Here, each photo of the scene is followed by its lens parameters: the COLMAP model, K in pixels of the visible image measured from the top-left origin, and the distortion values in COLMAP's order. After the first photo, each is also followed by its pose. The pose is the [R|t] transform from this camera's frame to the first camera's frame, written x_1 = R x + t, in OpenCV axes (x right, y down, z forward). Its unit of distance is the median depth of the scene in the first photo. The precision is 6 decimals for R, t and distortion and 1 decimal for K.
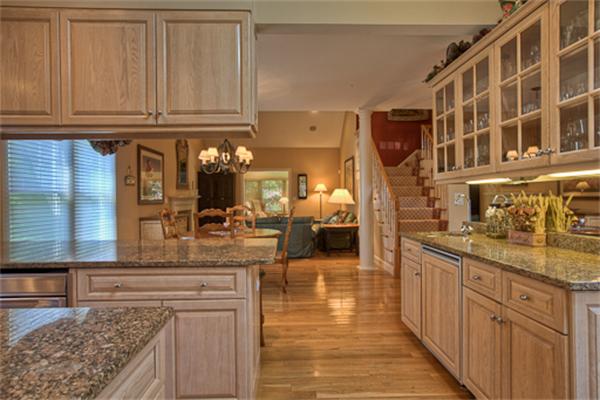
lens RADIAL K [[353.3, 0, 300.0], [0, 353.3, 200.0], [0, 0, 1]] dist [-0.042536, 0.041717]
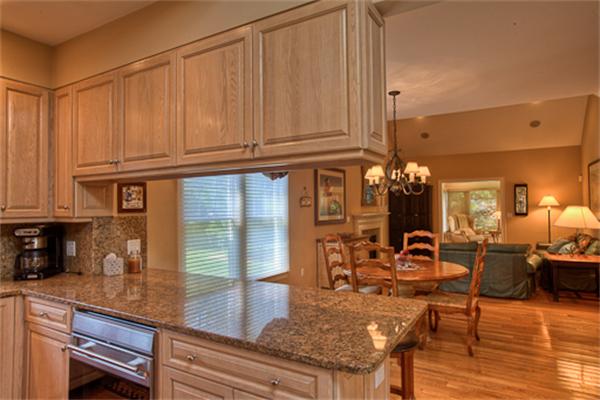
lens RADIAL K [[366.3, 0, 300.0], [0, 366.3, 200.0], [0, 0, 1]] dist [-0.048551, 0.045923]
pose [[0.840729, -0.011462, -0.541335, 0.065387], [-0.000591, 0.999756, -0.022086, -0.043162], [0.541456, 0.018889, 0.840517, 0.148591]]
